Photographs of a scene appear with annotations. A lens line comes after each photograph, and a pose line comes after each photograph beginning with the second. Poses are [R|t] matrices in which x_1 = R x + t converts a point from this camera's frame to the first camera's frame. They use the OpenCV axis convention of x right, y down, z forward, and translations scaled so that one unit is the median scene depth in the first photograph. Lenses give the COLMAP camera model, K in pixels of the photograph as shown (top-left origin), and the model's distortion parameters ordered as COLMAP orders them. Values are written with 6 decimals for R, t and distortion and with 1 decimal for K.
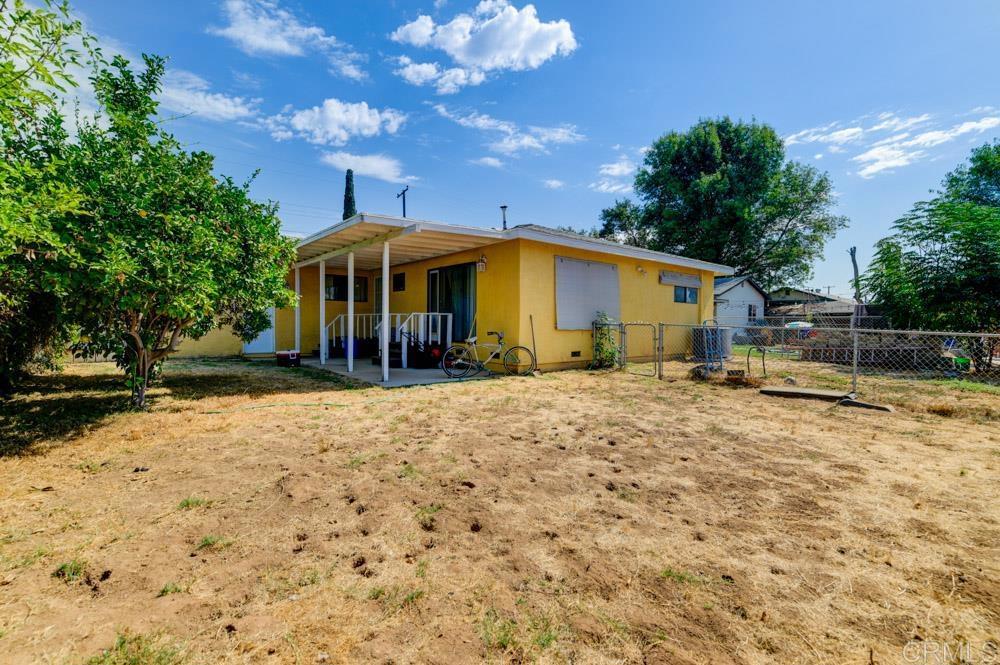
lens RADIAL K [[472.4, 0, 498.8], [0, 472.4, 329.3], [0, 0, 1]] dist [-0.005187, -0.000503]
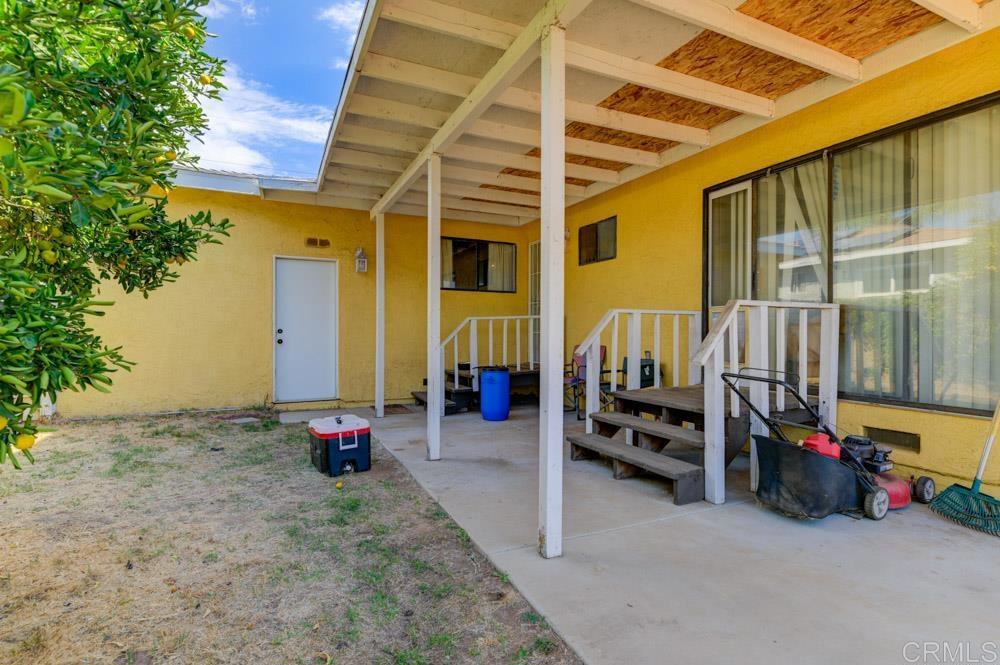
lens RADIAL K [[472.4, 0, 498.7], [0, 472.4, 331.1], [0, 0, 1]] dist [-0.005187, -0.000503]
pose [[0.975288, -0.011057, -0.220660, -0.189419], [0.008429, 0.999882, -0.012846, -0.012172], [0.220776, 0.010668, 0.975266, 0.513933]]
